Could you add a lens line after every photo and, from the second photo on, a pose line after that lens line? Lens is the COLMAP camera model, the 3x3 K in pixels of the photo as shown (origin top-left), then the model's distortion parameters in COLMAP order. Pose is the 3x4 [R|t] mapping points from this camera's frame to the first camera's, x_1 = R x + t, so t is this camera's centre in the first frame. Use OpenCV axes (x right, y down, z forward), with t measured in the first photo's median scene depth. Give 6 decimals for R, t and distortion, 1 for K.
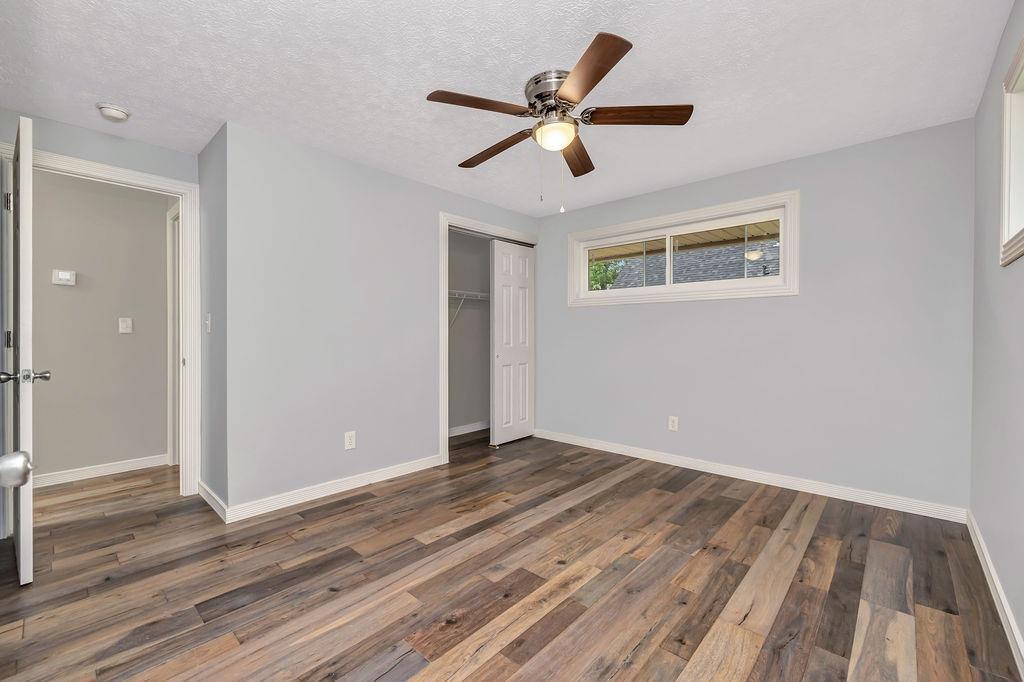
lens RADIAL K [[427.0, 0, 514.9], [0, 427.0, 337.3], [0, 0, 1]] dist [0.000480, -0.000087]
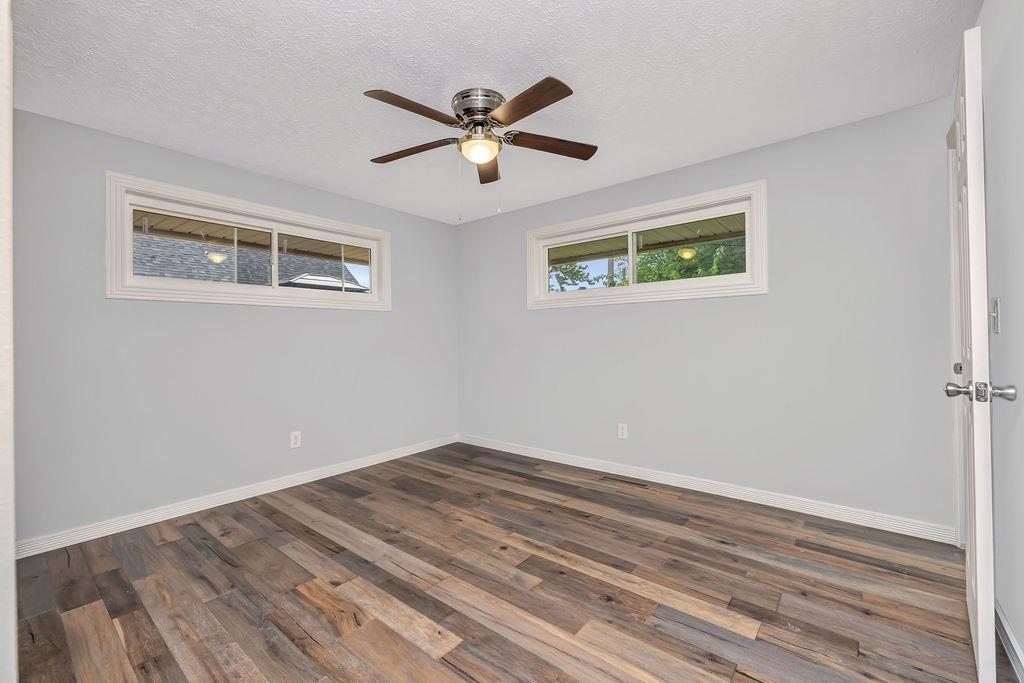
lens RADIAL K [[422.0, 0, 505.8], [0, 422.0, 340.0], [0, 0, 1]] dist [-0.001286, -0.000122]
pose [[-0.025888, -0.001352, 0.999664, -0.862596], [0.020612, 0.999786, 0.001886, -0.008516], [-0.999452, 0.020654, -0.025855, 0.894908]]
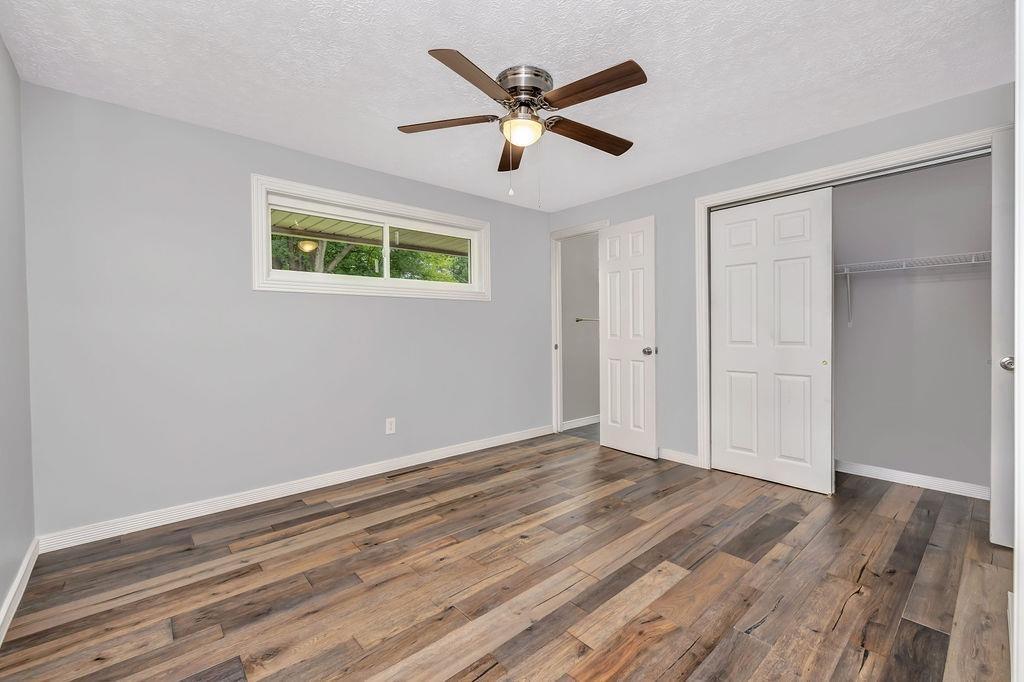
lens RADIAL K [[433.6, 0, 500.9], [0, 433.6, 336.7], [0, 0, 1]] dist [0.000019, -0.000043]
pose [[-0.989388, 0.007093, 0.145127, 0.001112], [0.010418, 0.999700, 0.022163, -0.014410], [-0.144926, 0.023439, -0.989165, 1.863790]]
